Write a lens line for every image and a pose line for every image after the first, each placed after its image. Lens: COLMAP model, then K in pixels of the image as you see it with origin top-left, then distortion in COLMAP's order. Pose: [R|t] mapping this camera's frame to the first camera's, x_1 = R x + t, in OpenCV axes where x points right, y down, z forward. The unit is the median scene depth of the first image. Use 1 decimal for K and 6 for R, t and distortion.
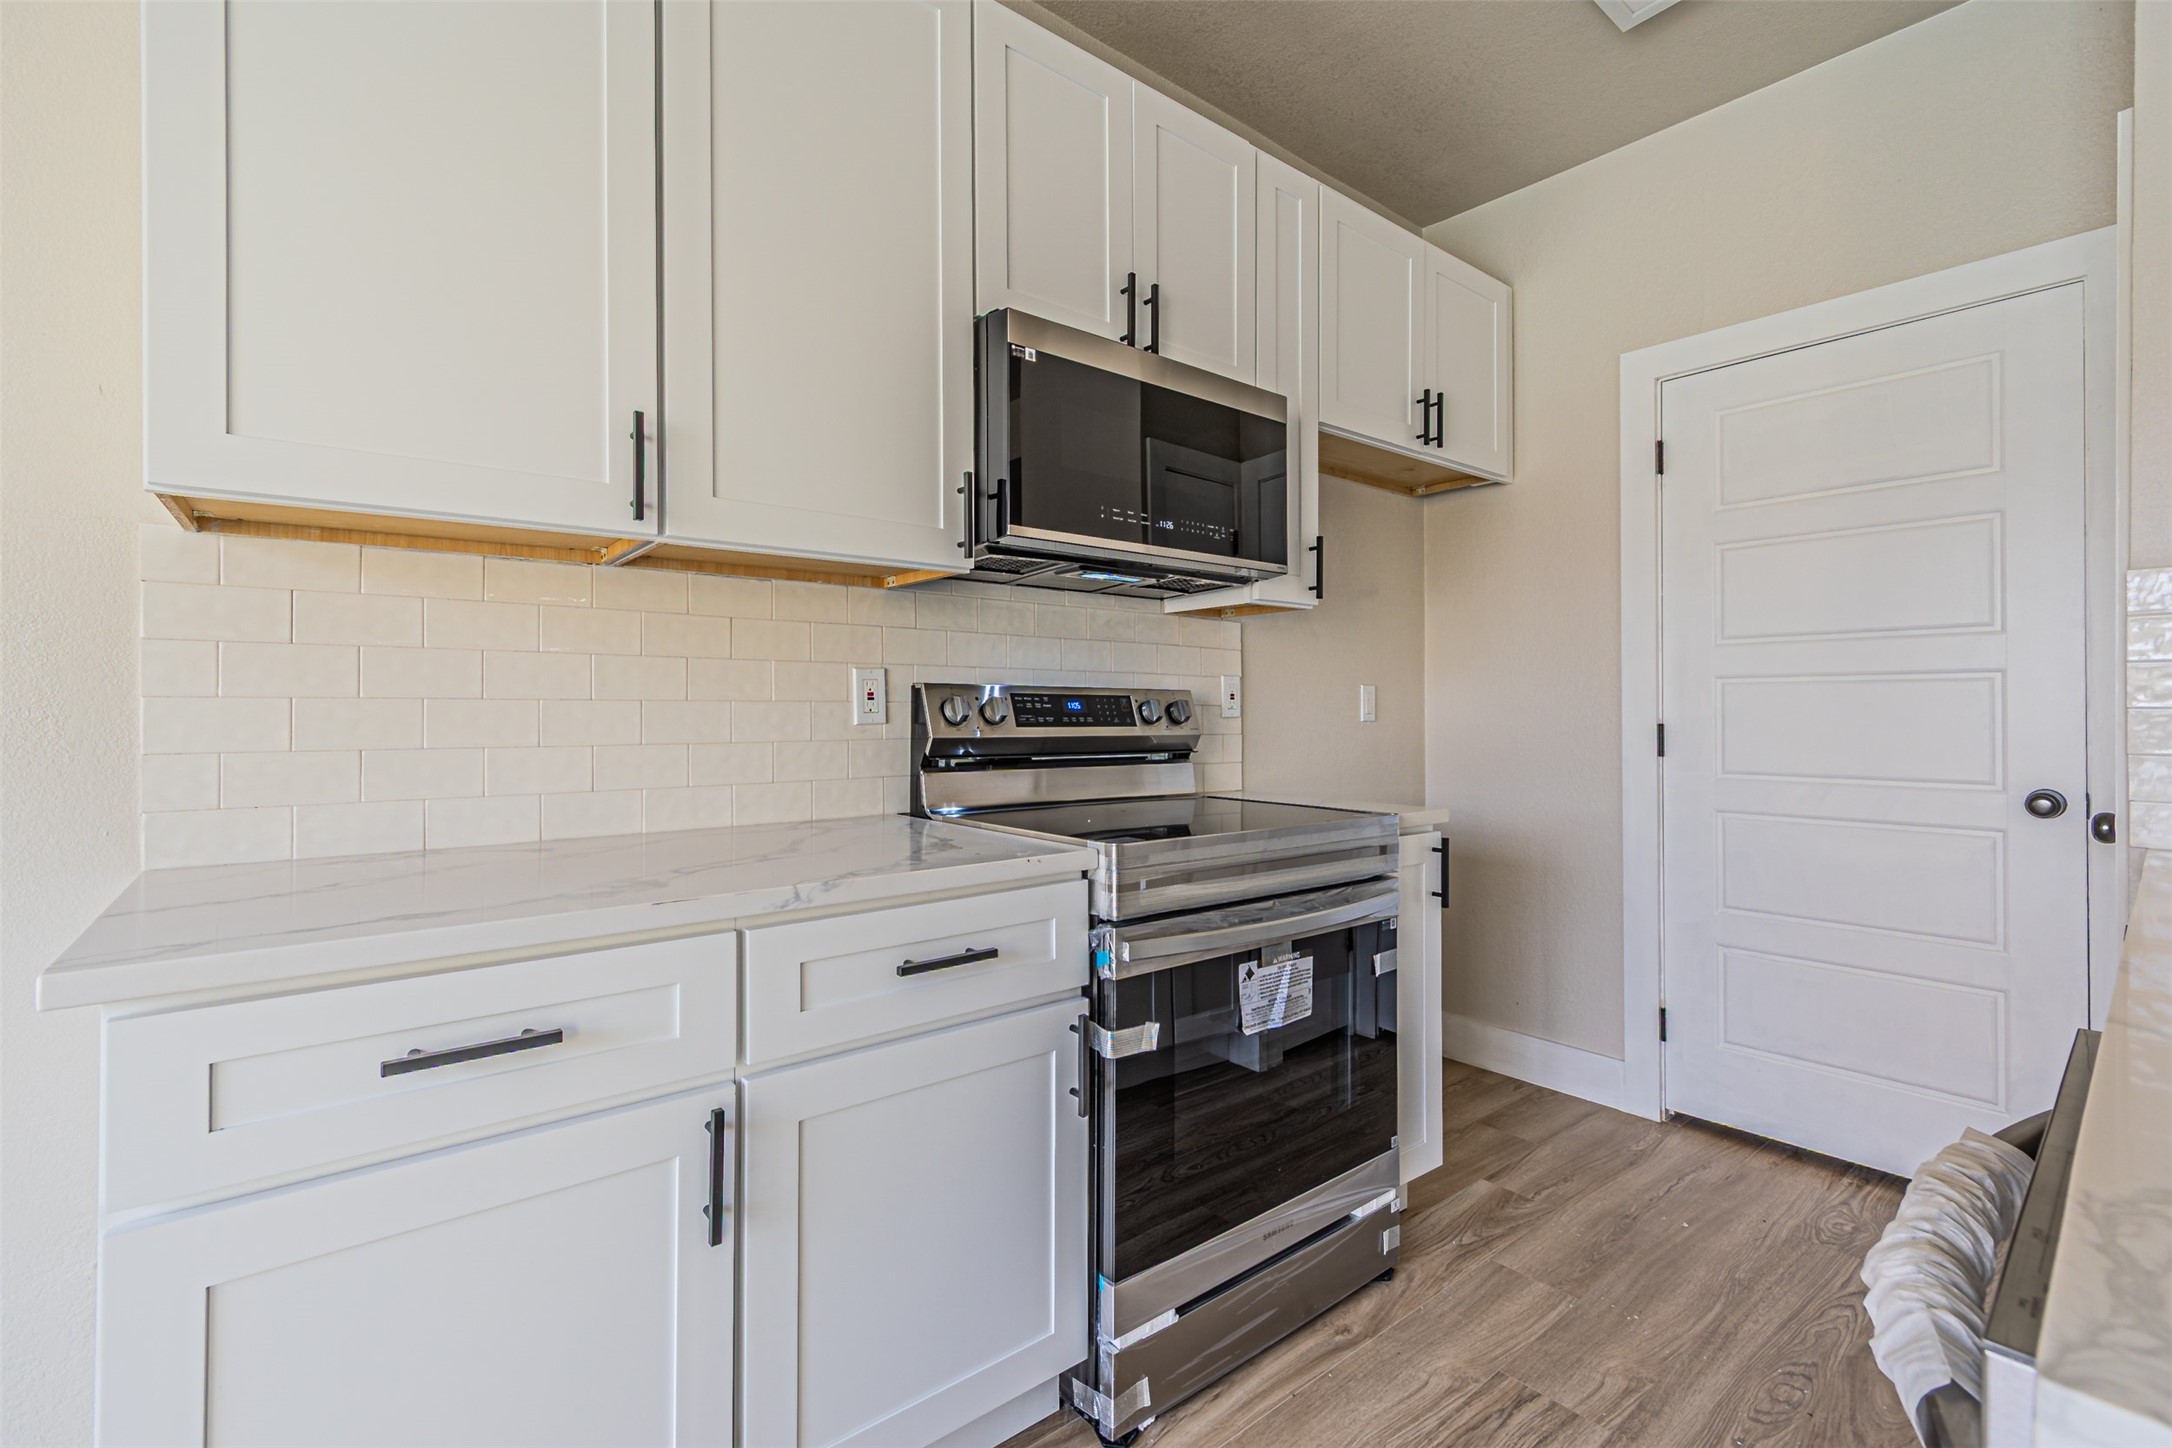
lens RADIAL K [[953.8, 0, 1086.2], [0, 953.8, 706.7], [0, 0, 1]] dist [0.008103, -0.001270]
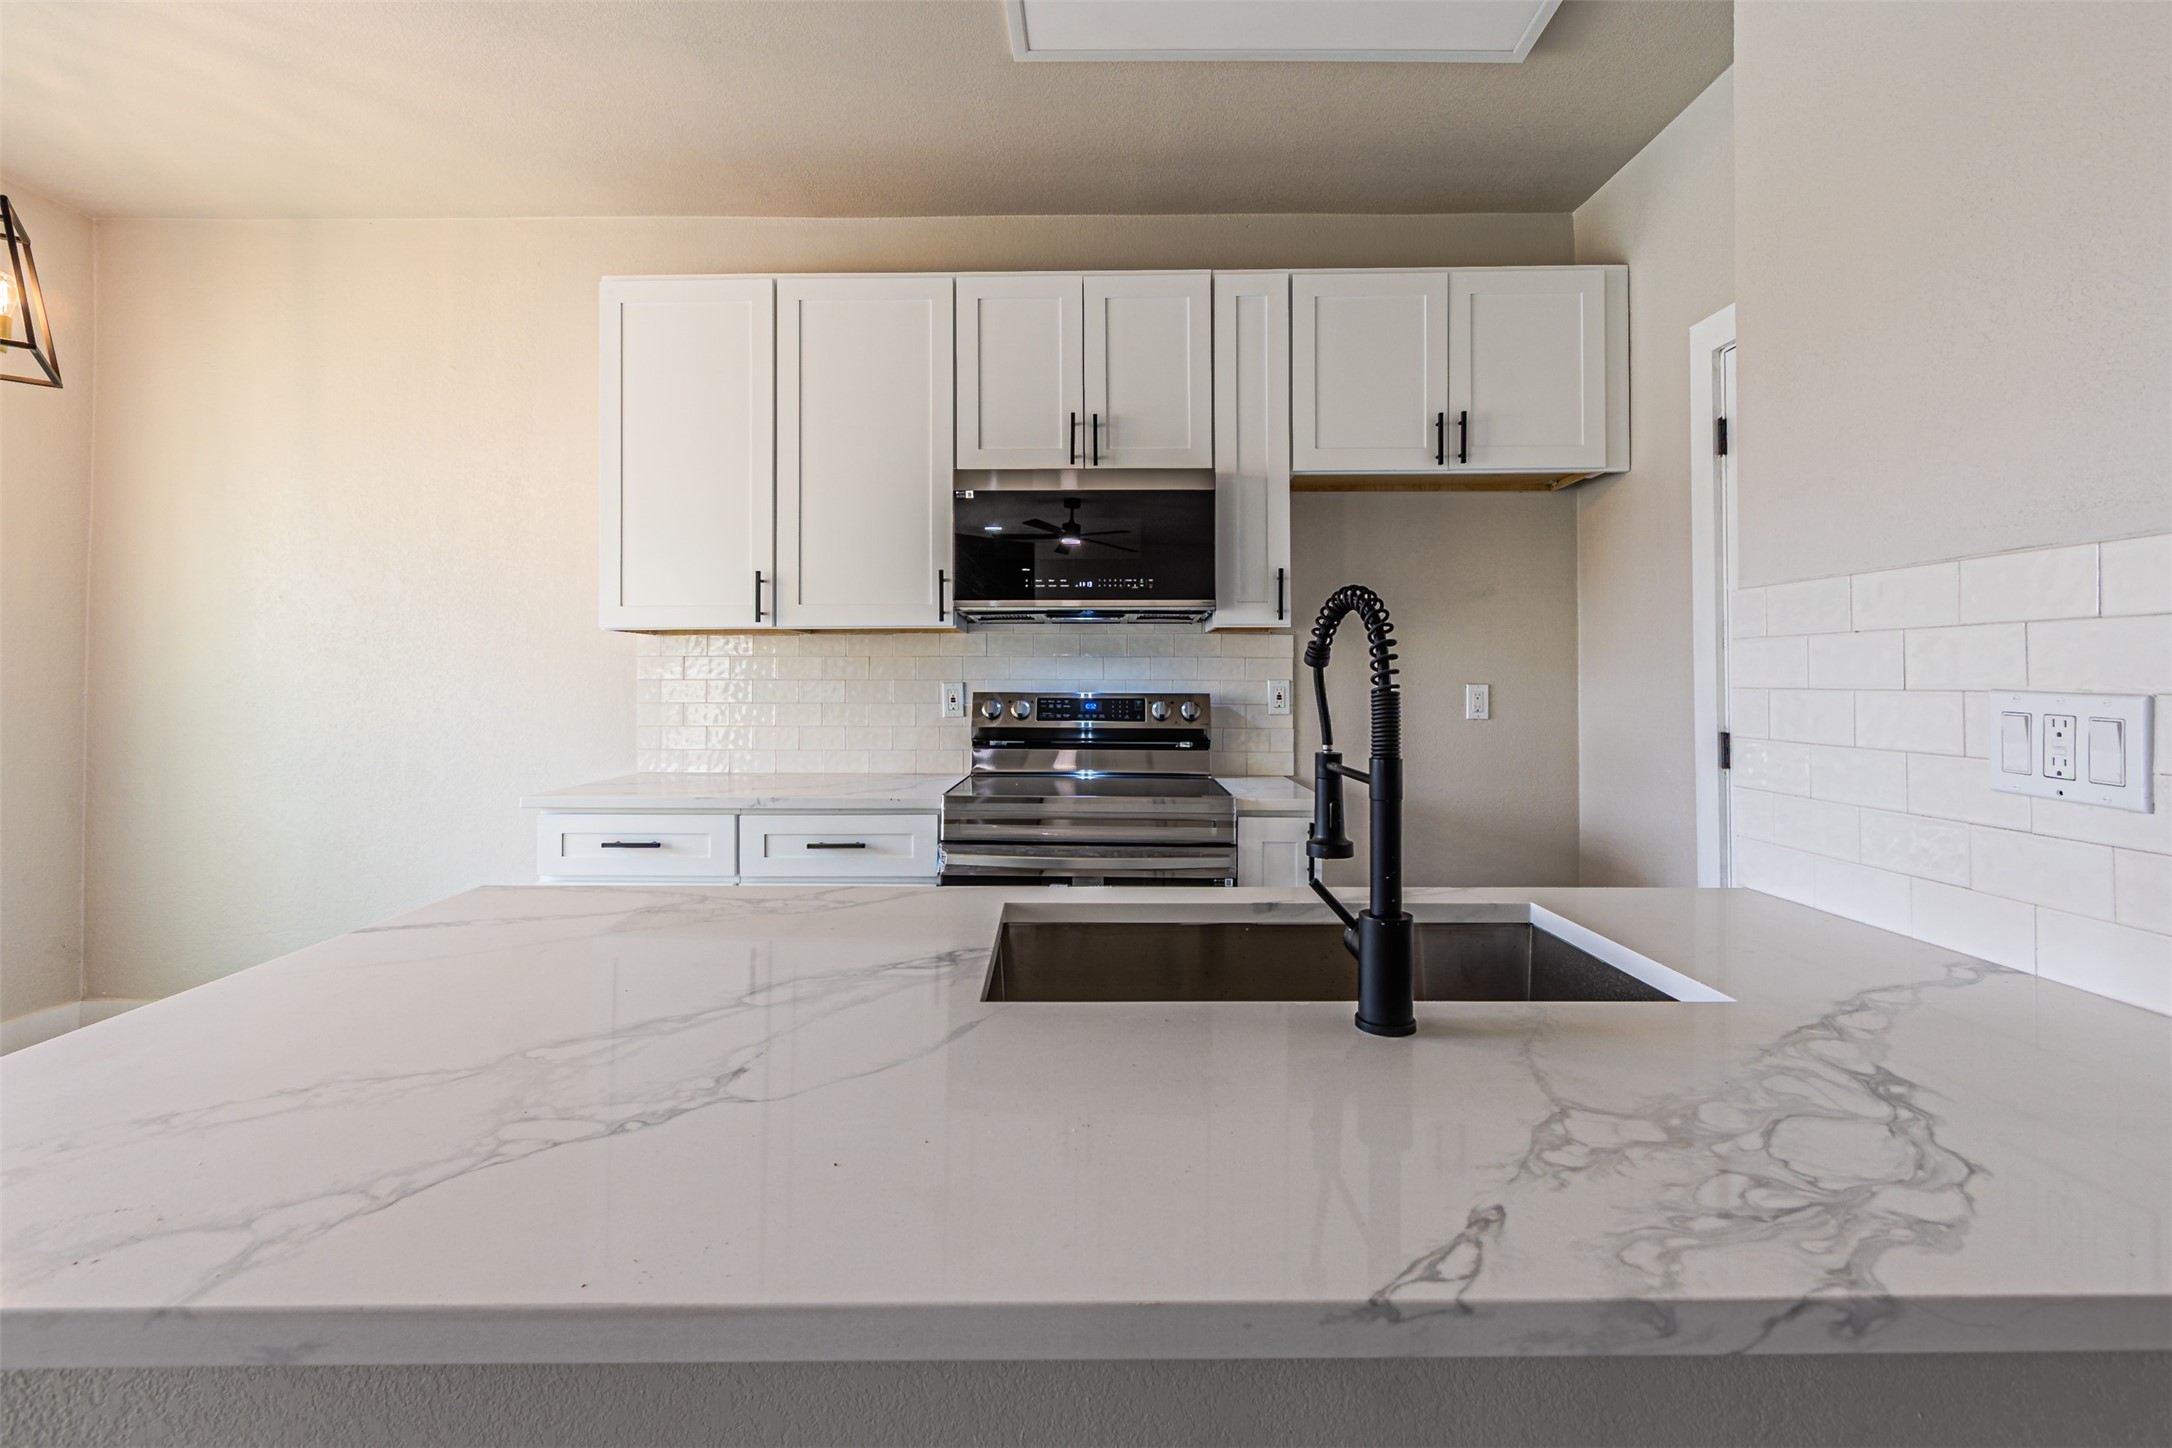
lens RADIAL K [[953.8, 0, 1104.0], [0, 953.8, 677.2], [0, 0, 1]] dist [0.008103, -0.001270]
pose [[0.771087, -0.003562, -0.636720, 0.999393], [0.003449, 0.999993, -0.001418, -0.046498], [0.636721, -0.001102, 0.771094, -0.097701]]
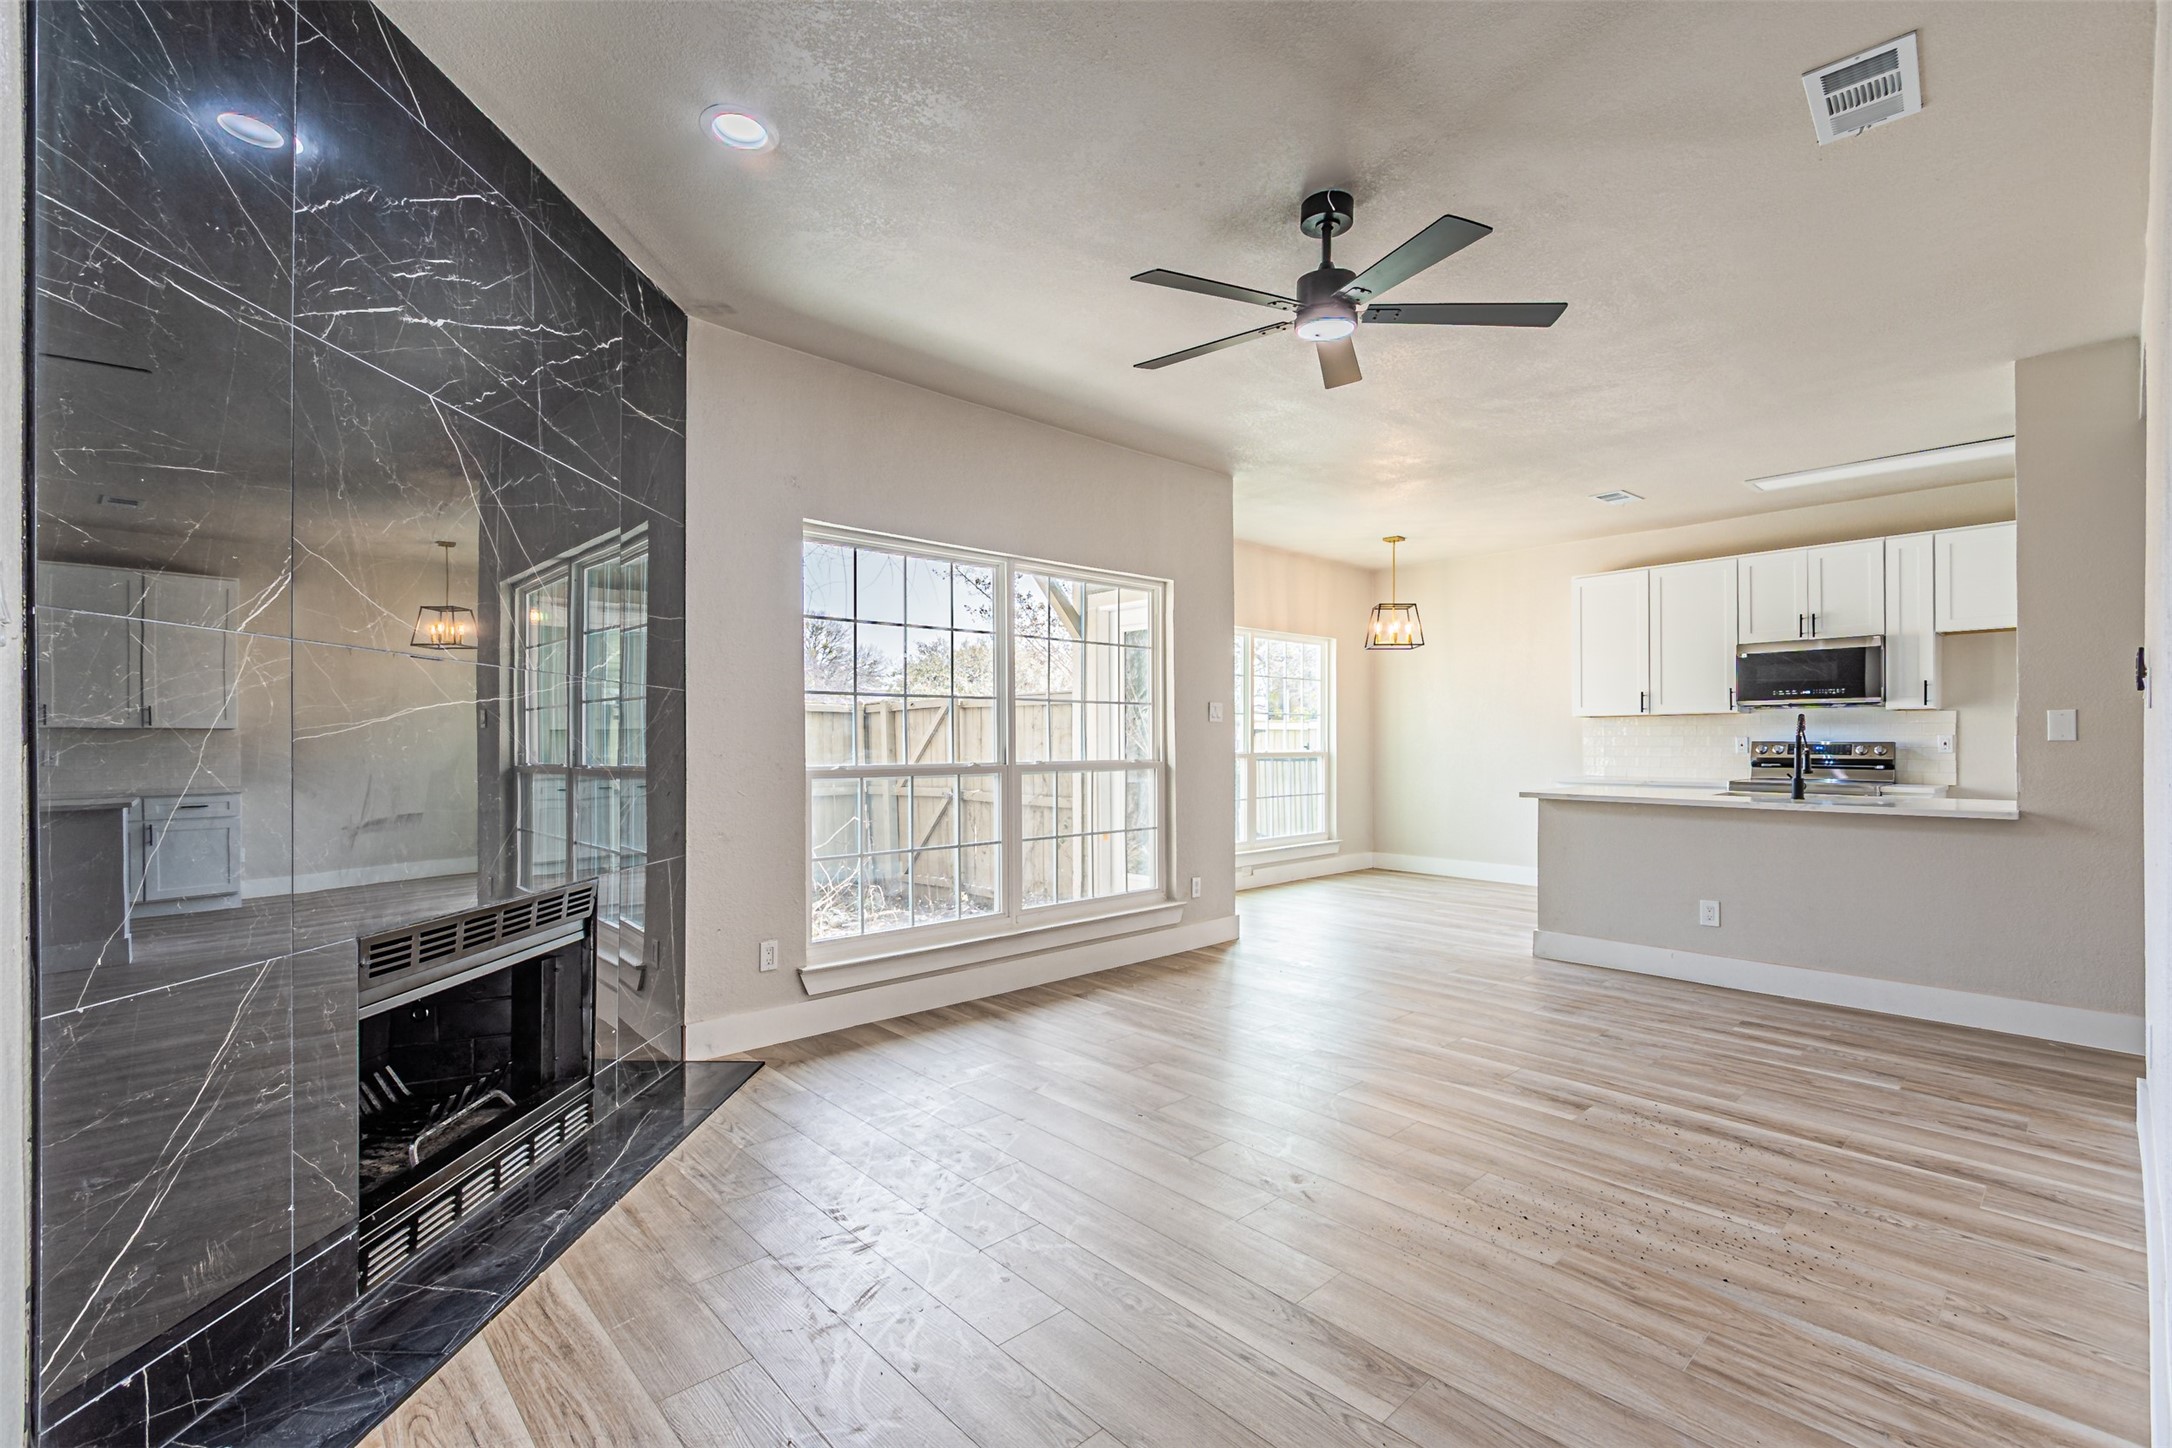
lens RADIAL K [[953.8, 0, 1090.8], [0, 953.8, 736.9], [0, 0, 1]] dist [0.008103, -0.001270]
pose [[0.062454, -0.005337, -0.998034, 3.091337], [0.005279, 0.999973, -0.005017, -0.034899], [0.998034, -0.004956, 0.062481, -1.585120]]
